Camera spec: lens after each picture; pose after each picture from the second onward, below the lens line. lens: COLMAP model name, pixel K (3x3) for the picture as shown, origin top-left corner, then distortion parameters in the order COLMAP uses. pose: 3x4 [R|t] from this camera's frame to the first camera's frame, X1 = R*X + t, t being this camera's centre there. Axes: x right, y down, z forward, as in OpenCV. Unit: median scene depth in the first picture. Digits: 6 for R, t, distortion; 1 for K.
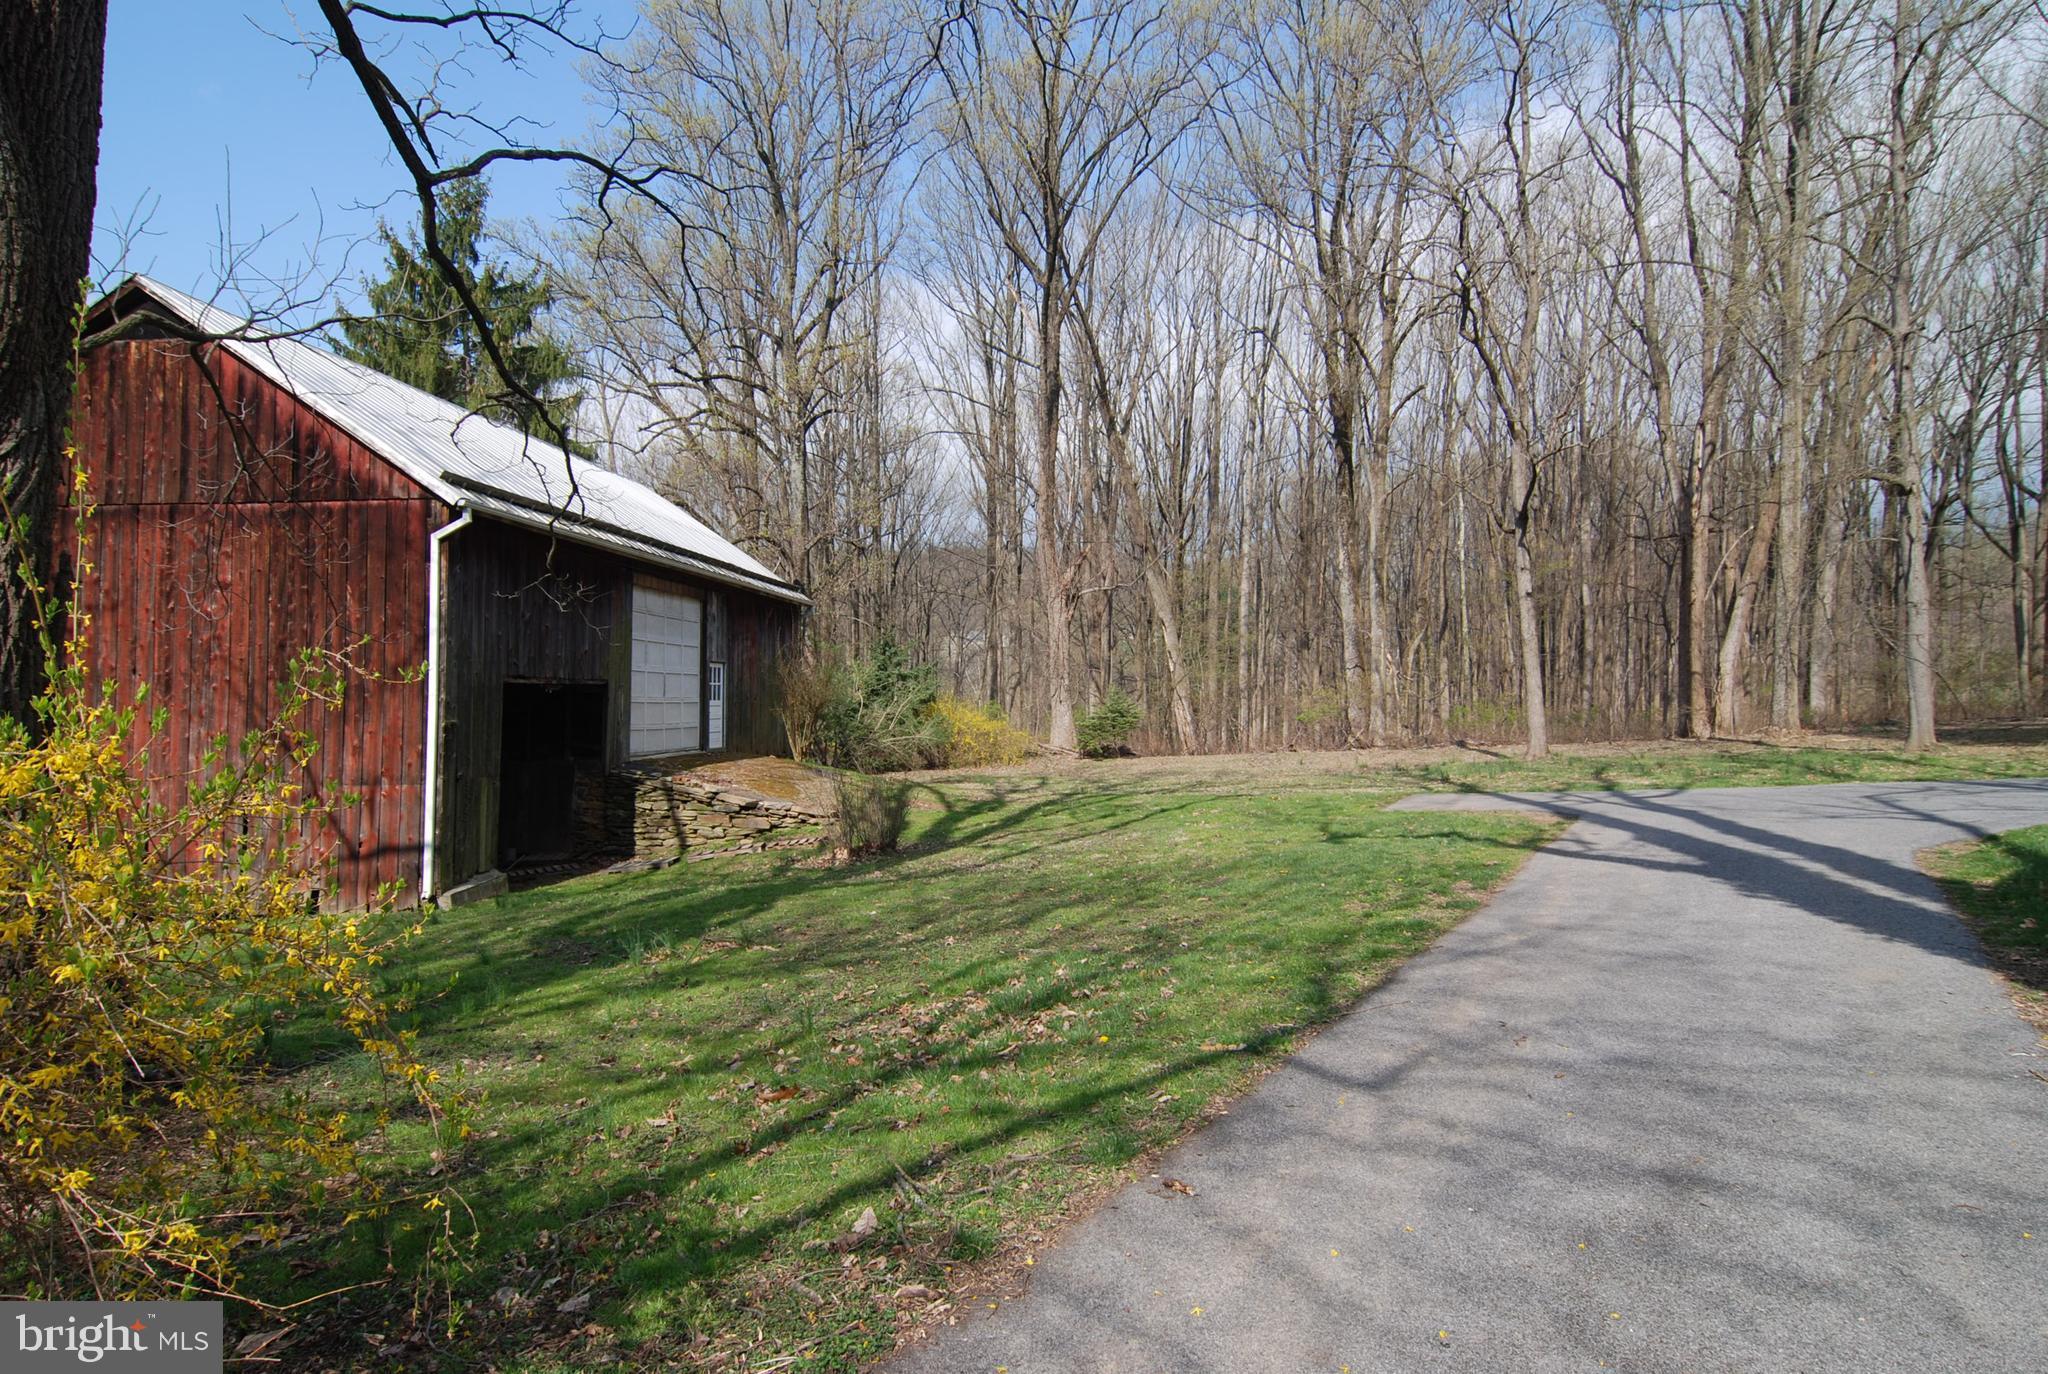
lens RADIAL K [[1159.9, 0, 1026.2], [0, 1159.9, 708.8], [0, 0, 1]] dist [-0.014436, -0.003532]
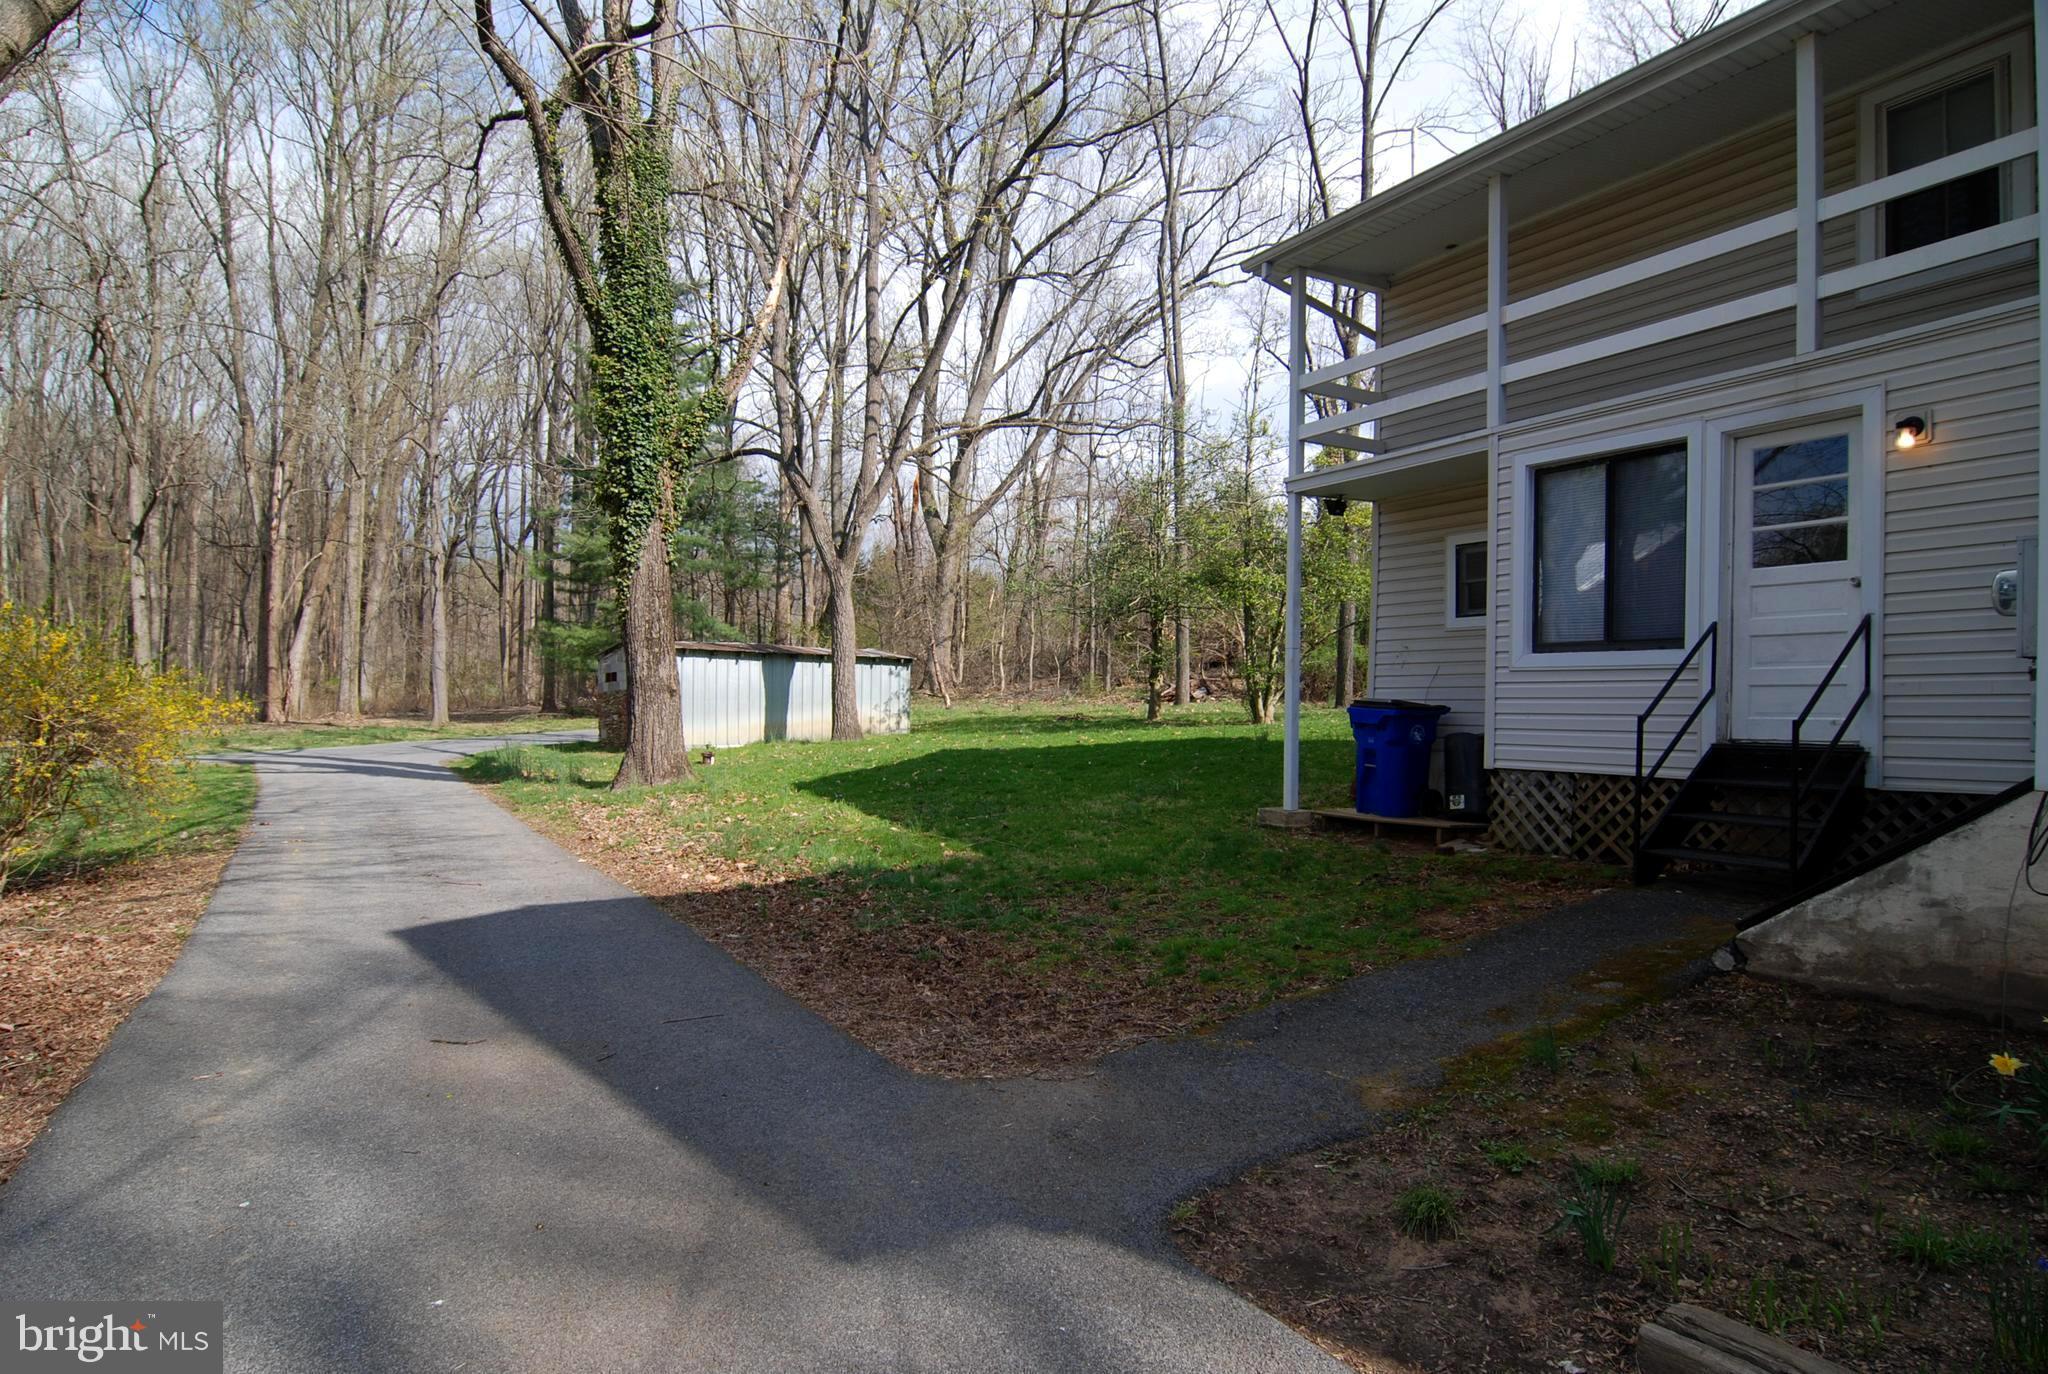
lens RADIAL K [[1159.9, 0, 1026.5], [0, 1159.9, 705.8], [0, 0, 1]] dist [-0.014436, -0.003532]
pose [[0.422747, 0.007499, 0.906217, -0.175266], [-0.011980, 0.999925, -0.002686, 0.002110], [-0.906169, -0.009721, 0.422805, -0.220548]]
